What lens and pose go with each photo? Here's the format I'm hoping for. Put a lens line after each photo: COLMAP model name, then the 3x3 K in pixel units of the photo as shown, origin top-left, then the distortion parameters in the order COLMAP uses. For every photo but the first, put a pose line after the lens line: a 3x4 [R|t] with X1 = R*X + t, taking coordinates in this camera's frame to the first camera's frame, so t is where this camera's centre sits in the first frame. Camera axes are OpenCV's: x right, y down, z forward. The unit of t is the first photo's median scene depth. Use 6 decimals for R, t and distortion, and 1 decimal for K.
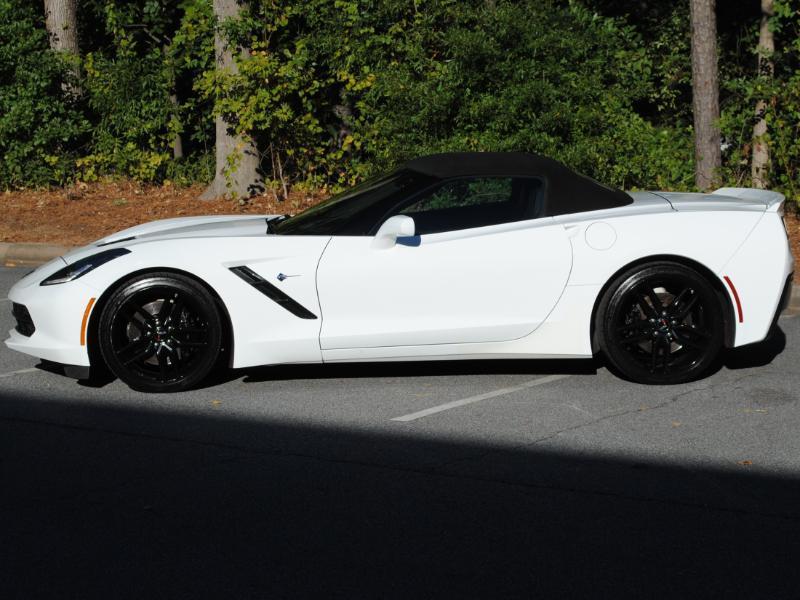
lens RADIAL K [[2316.3, 0, 400.0], [0, 2316.3, 300.0], [0, 0, 1]] dist [0.027734, 0.312731]
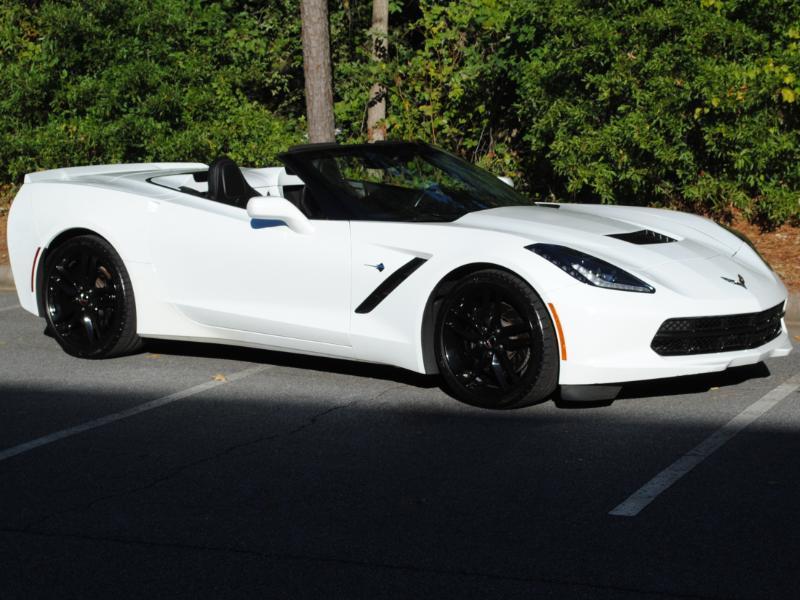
lens RADIAL K [[2257.3, 0, 400.0], [0, 2257.3, 300.0], [0, 0, 1]] dist [0.017833, 0.604806]
pose [[0.984861, -0.024550, 0.171598, 0.004706], [0.023702, 0.999695, 0.006985, -0.004528], [-0.171717, -0.002812, 0.985142, 0.108393]]
